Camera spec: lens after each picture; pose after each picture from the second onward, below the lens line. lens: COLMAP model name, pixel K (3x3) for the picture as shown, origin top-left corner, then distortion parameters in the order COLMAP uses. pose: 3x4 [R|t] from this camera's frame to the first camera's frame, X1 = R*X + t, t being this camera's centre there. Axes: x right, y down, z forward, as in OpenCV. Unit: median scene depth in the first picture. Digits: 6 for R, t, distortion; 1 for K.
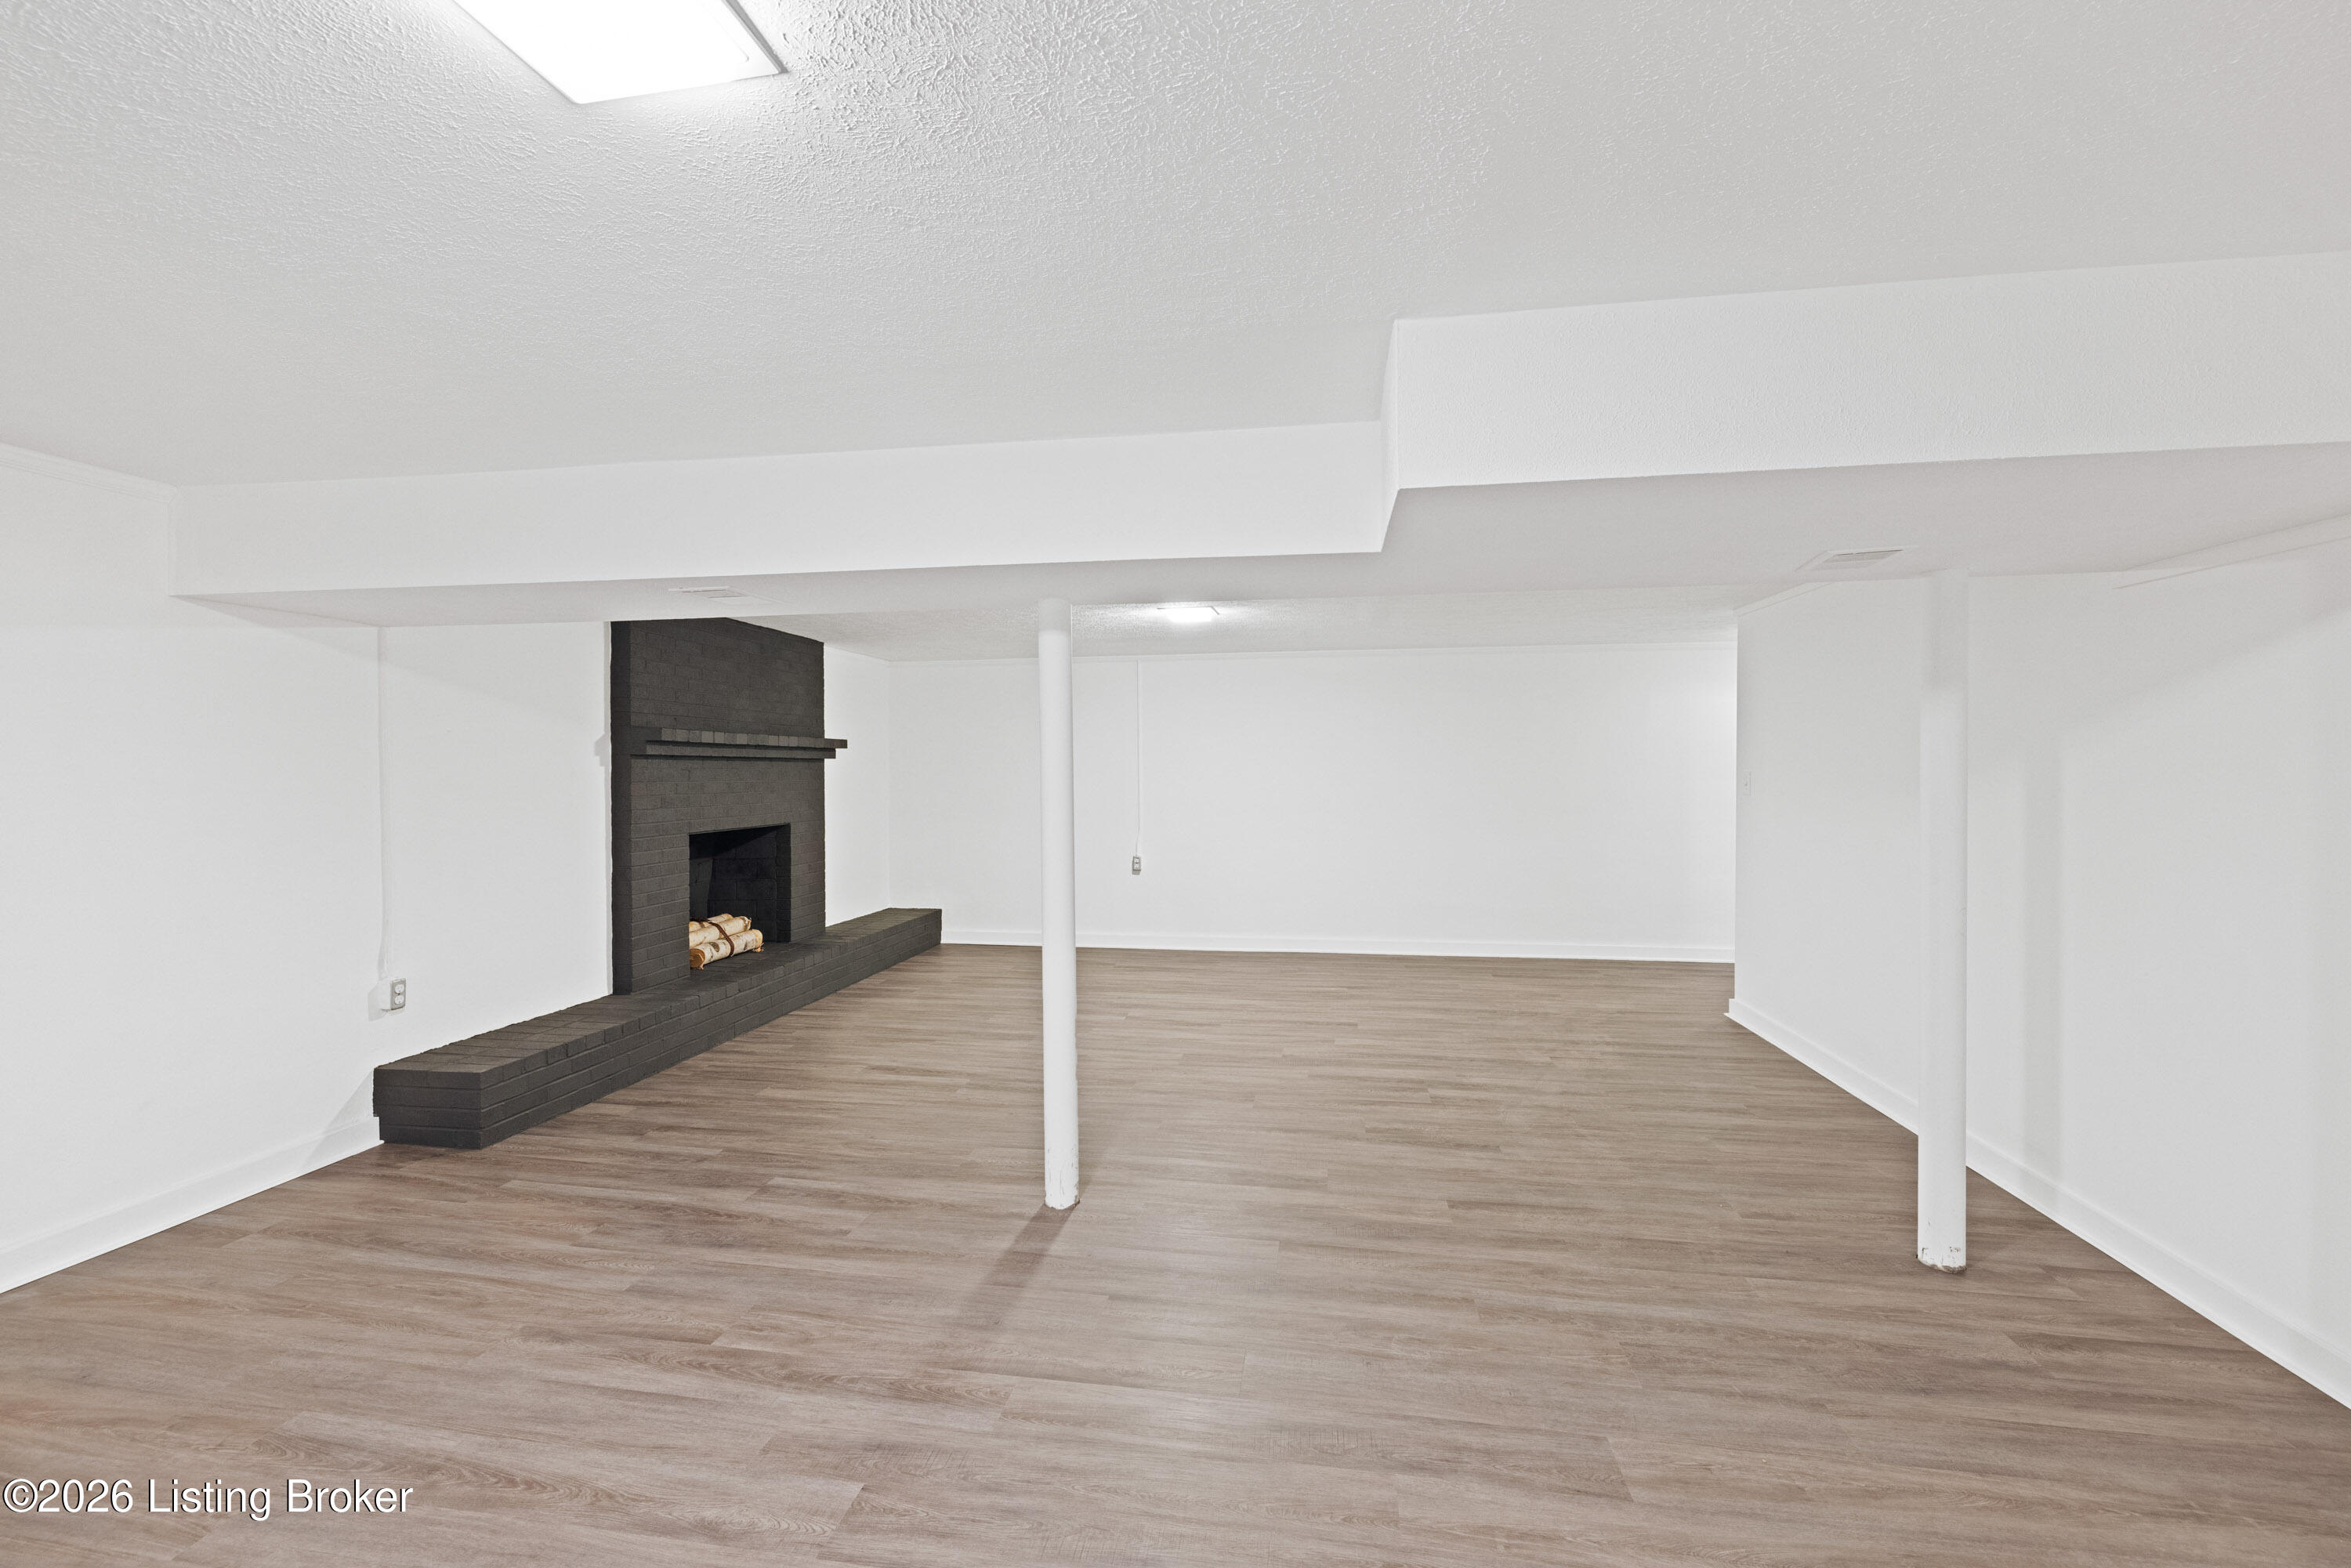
lens RADIAL K [[992.6, 0, 1177.5], [0, 992.6, 775.3], [0, 0, 1]] dist [-0.001538, 0.000117]
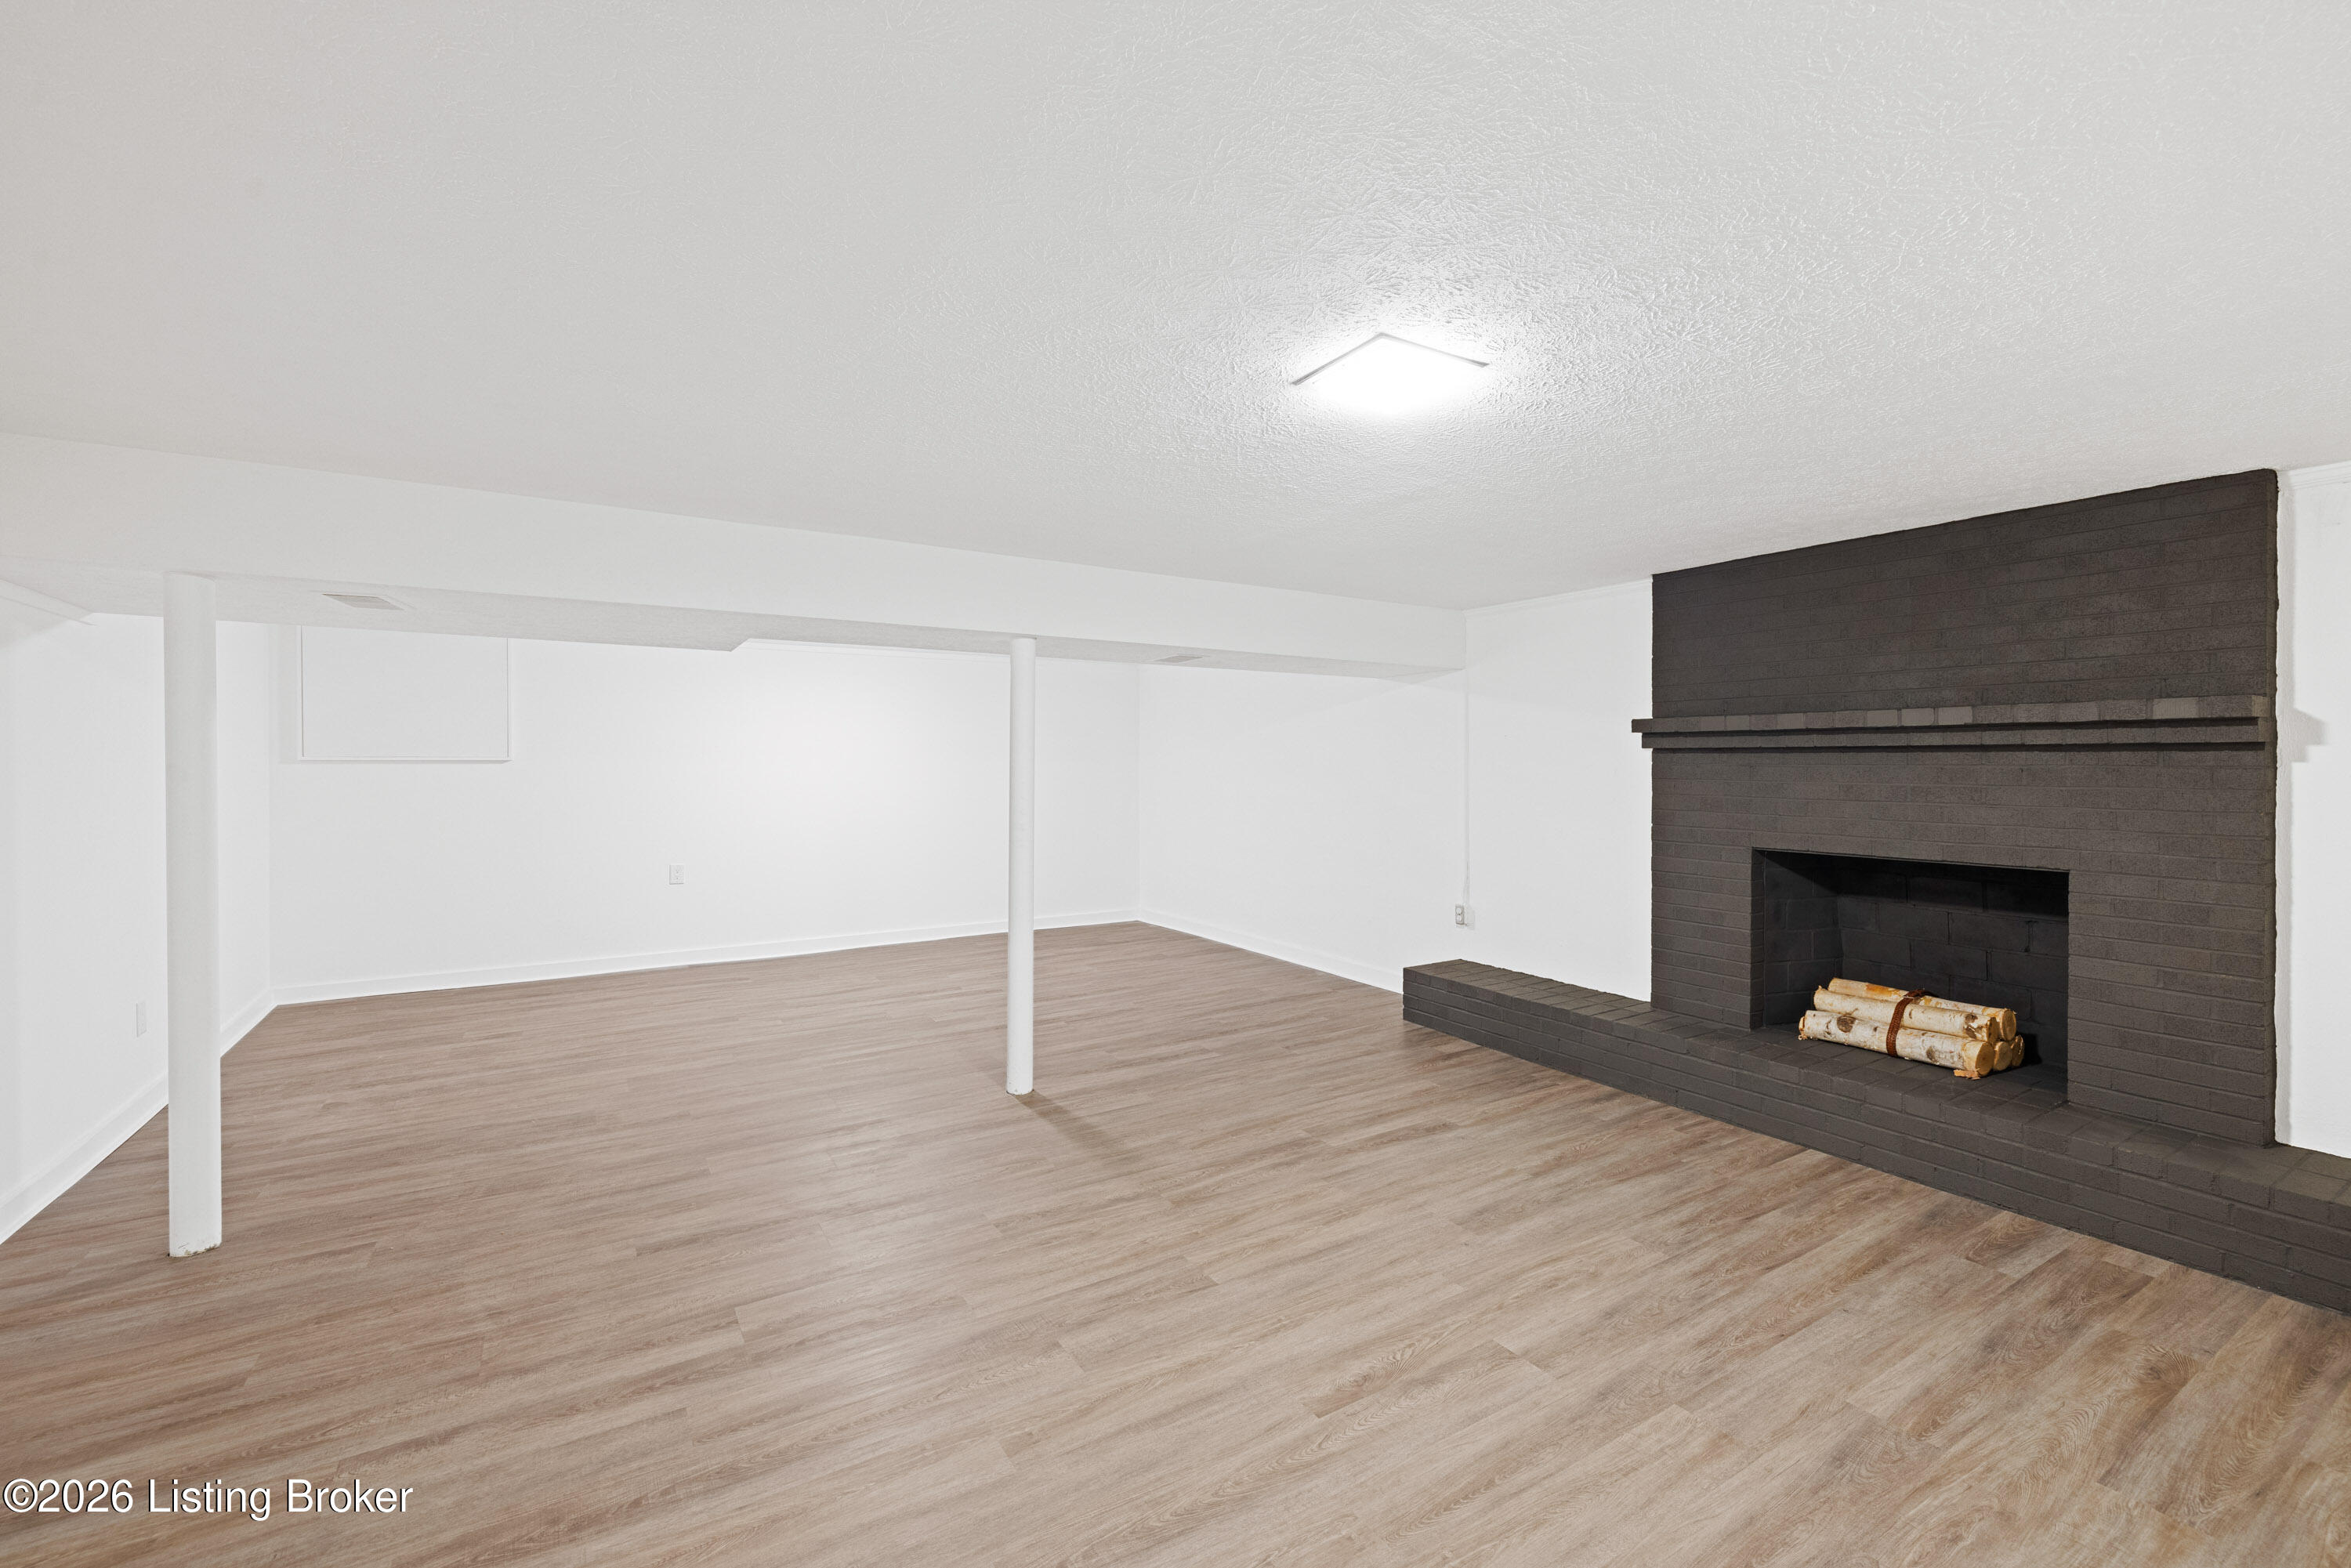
lens RADIAL K [[984.7, 0, 1177.4], [0, 984.7, 762.6], [0, 0, 1]] dist [-0.000861, -0.000053]
pose [[-0.762637, 0.001563, -0.646824, 0.412663], [-0.003371, 0.999974, 0.006391, -0.013479], [0.646818, 0.007054, -0.762612, 1.534827]]
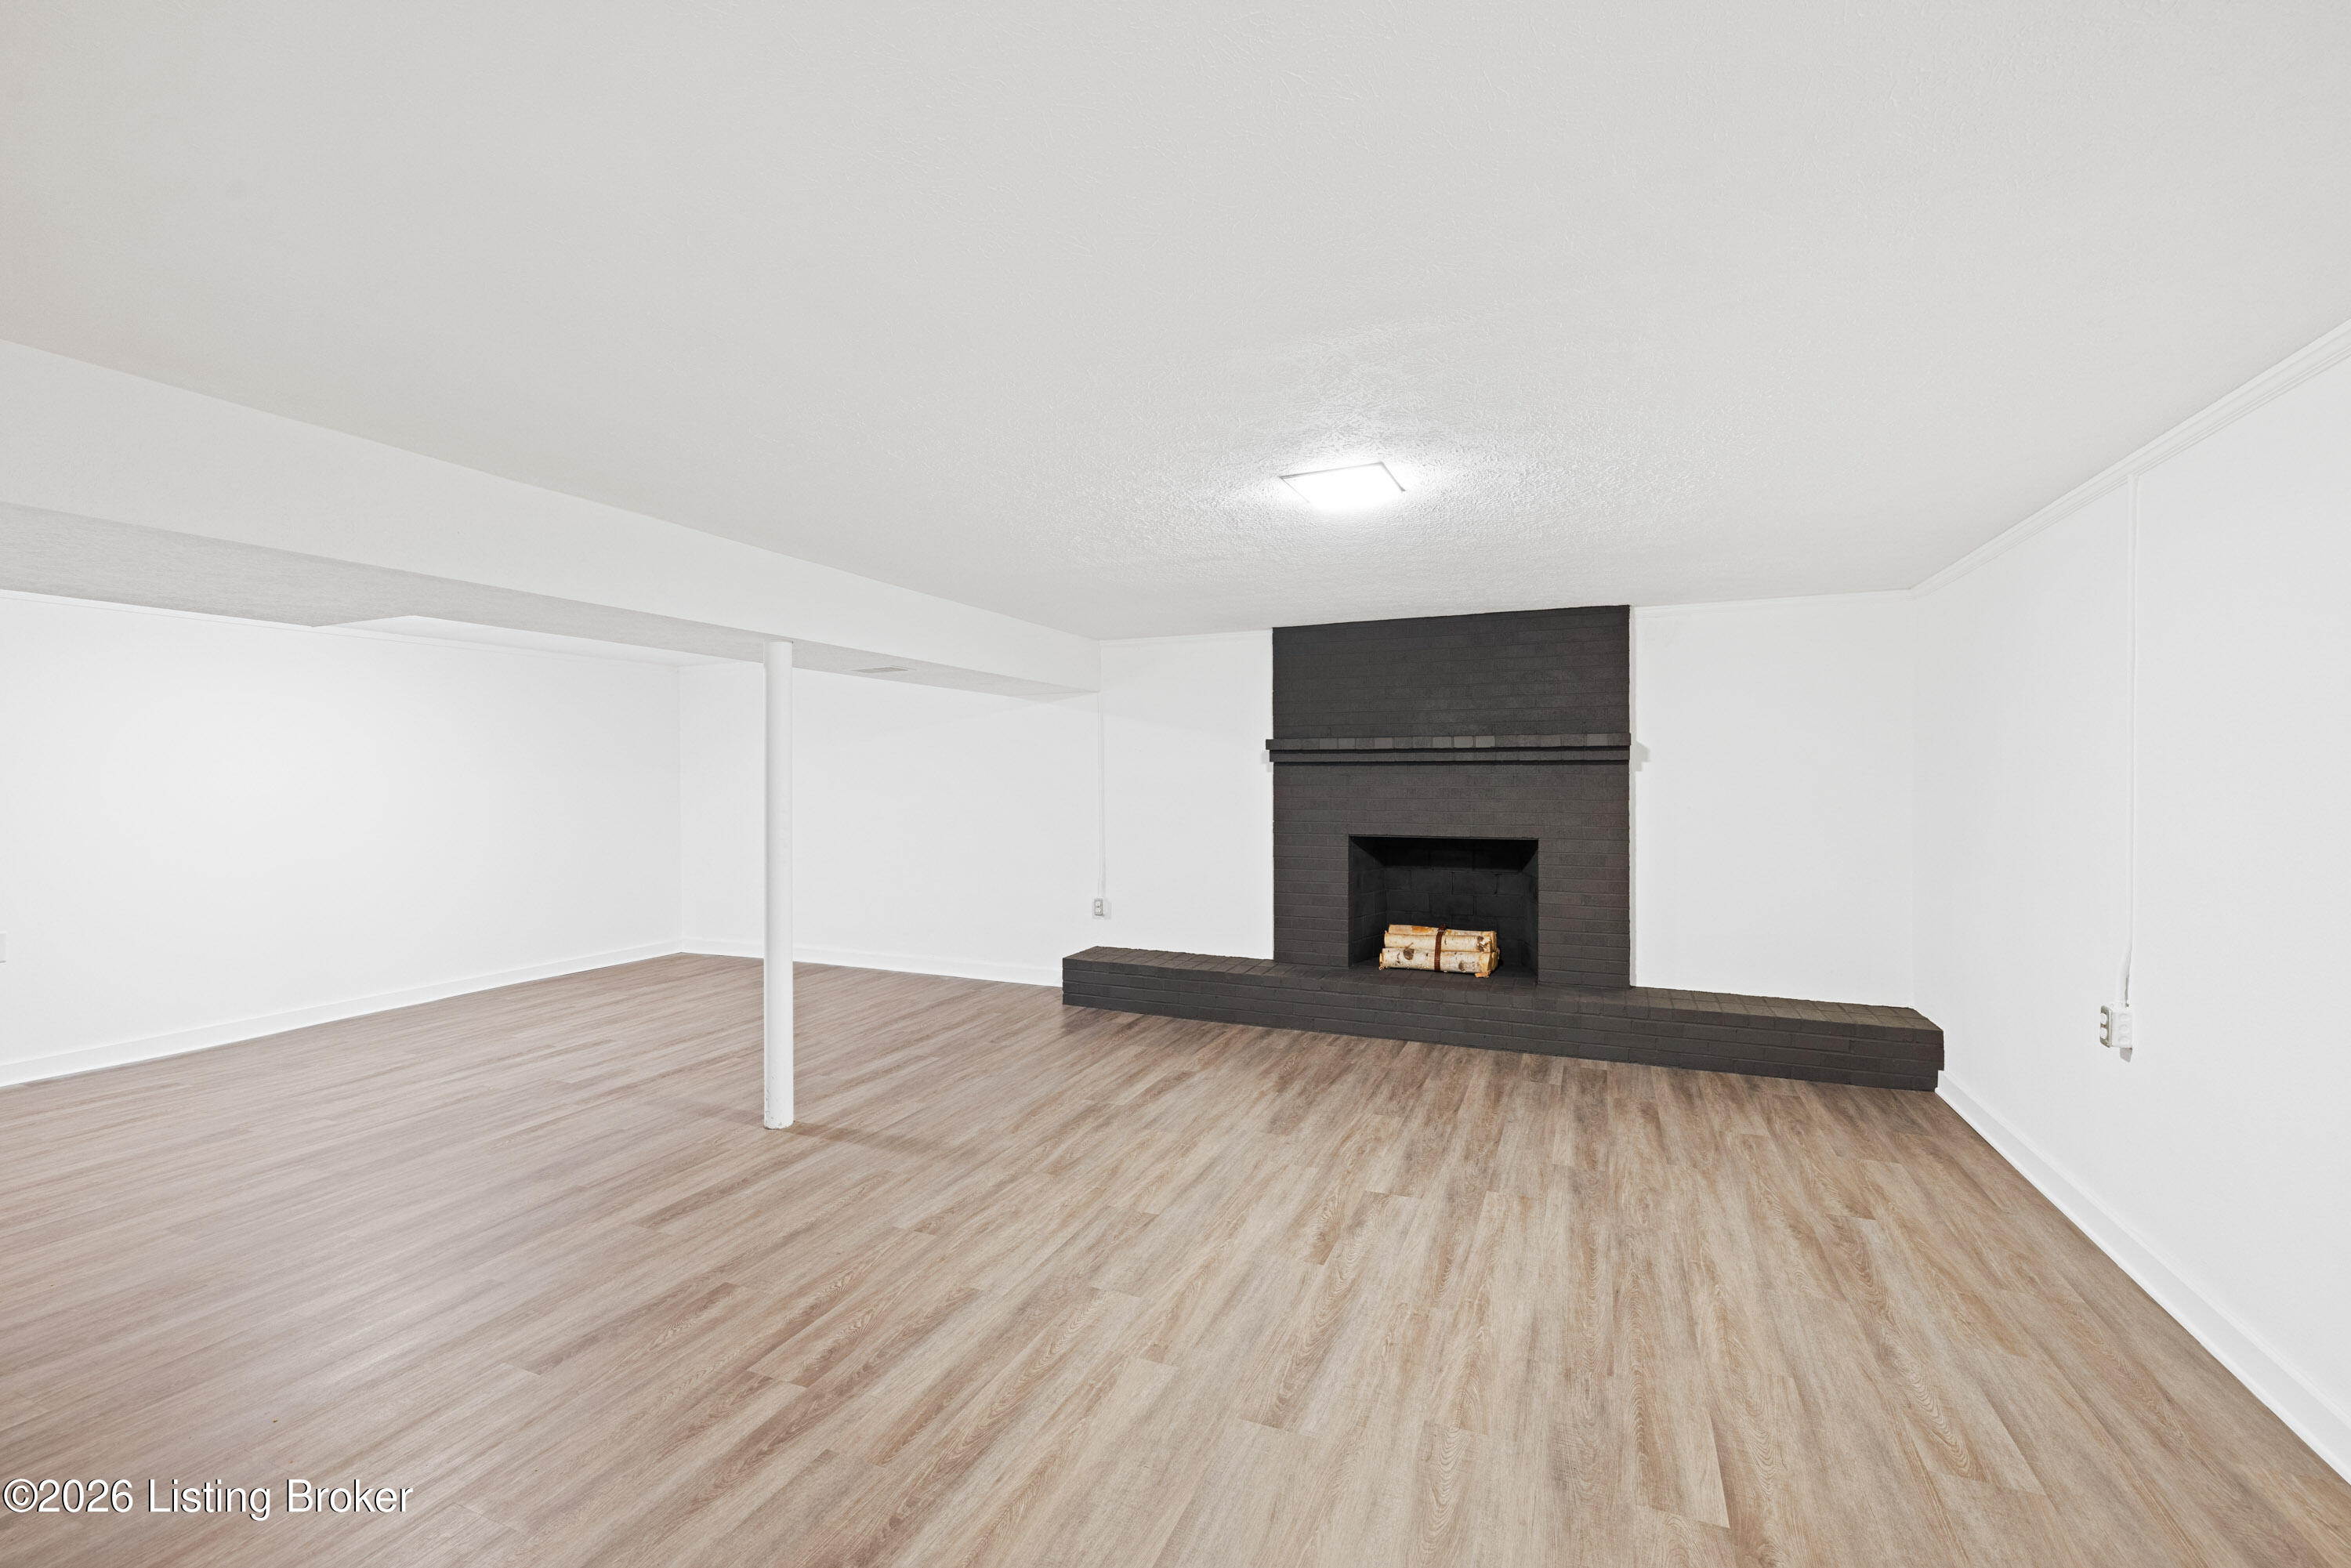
lens RADIAL K [[992.6, 0, 1177.5], [0, 992.6, 775.3], [0, 0, 1]] dist [-0.001538, 0.000117]
pose [[-0.246358, 0.002106, -0.969177, 0.691871], [-0.002705, 0.999992, 0.002861, -0.009280], [0.969175, 0.003326, -0.246351, 1.283867]]
